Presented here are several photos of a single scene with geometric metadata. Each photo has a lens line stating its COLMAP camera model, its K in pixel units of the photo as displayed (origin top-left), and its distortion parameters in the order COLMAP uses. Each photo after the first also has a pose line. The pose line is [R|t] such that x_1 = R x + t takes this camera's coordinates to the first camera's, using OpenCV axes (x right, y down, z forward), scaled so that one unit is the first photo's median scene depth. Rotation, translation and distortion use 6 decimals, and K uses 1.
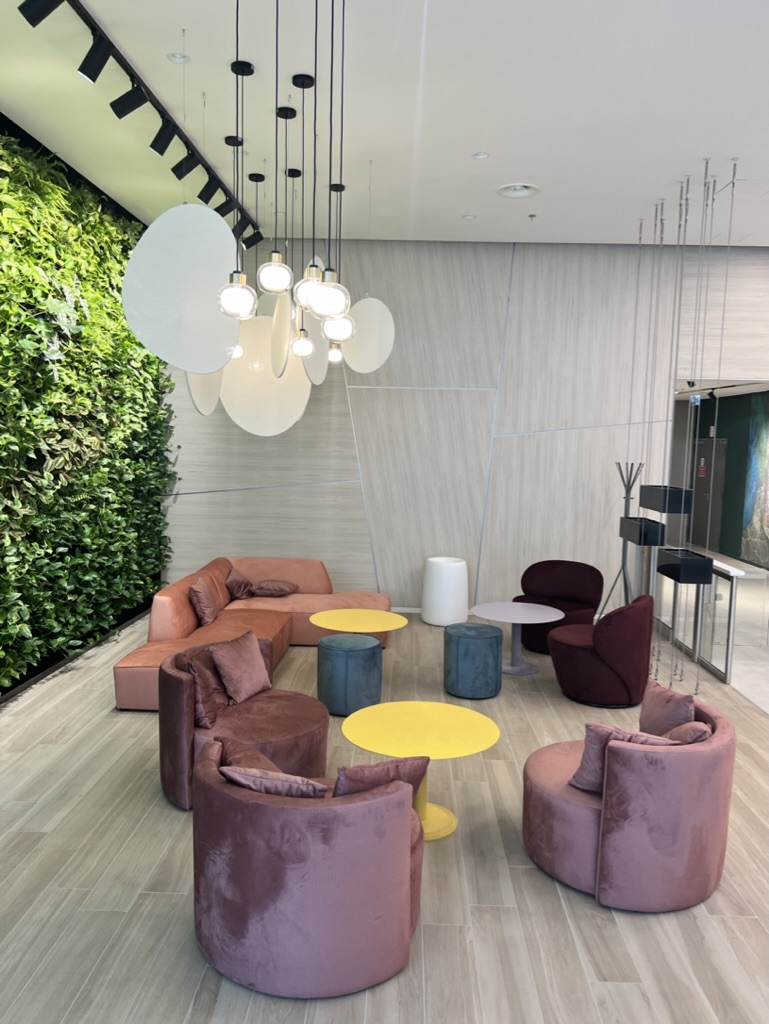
lens RADIAL K [[775.8, 0, 386.1], [0, 775.8, 521.2], [0, 0, 1]] dist [0.037741, -0.038268]
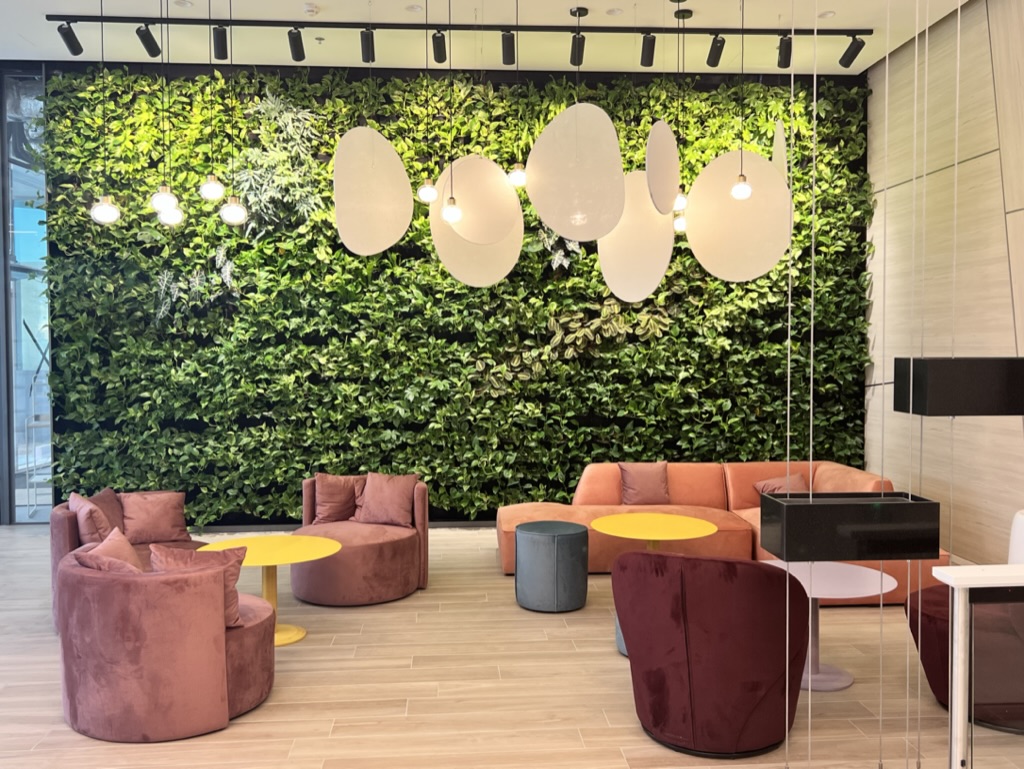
lens RADIAL K [[922.9, 0, 516.7], [0, 922.9, 379.0], [0, 0, 1]] dist [0.045999, -0.062431]
pose [[0.109602, 0.011056, -0.993914, 0.746587], [-0.097665, 0.995219, 0.000301, -0.006426], [0.989166, 0.097038, 0.110157, 0.629503]]
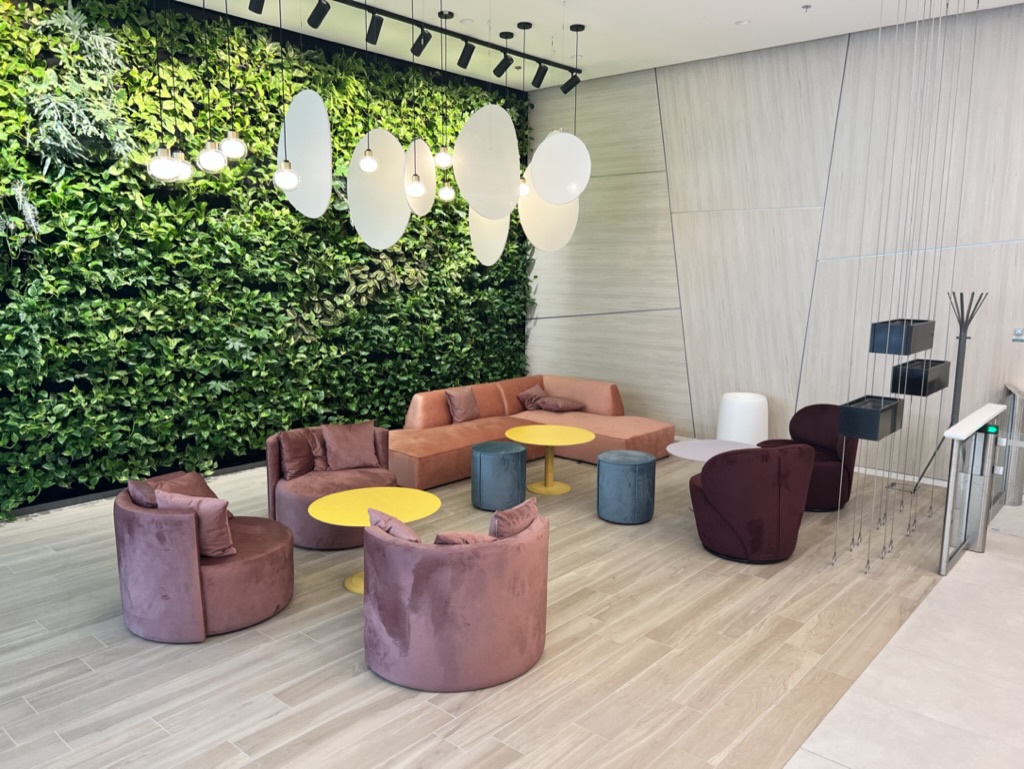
lens RADIAL K [[775.8, 0, 512.5], [0, 775.8, 387.8], [0, 0, 1]] dist [0.037741, -0.038268]
pose [[0.771291, 0.083900, -0.630929, 0.510458], [-0.057461, 0.996405, 0.062256, -0.002125], [0.633884, -0.011764, 0.773339, 0.108119]]
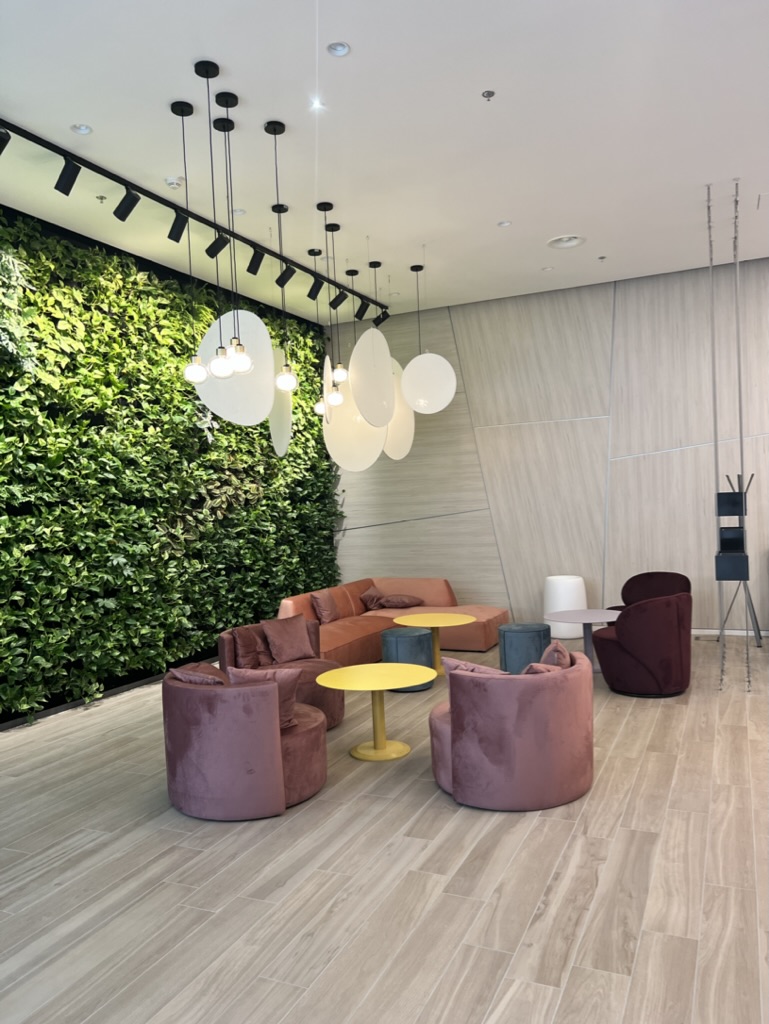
lens RADIAL K [[775.8, 0, 382.5], [0, 775.8, 520.4], [0, 0, 1]] dist [0.037741, -0.038268]
pose [[0.918896, -0.053819, -0.390812, 0.306372], [0.023669, 0.996387, -0.081562, 0.060047], [0.393790, 0.065696, 0.916850, -0.107534]]
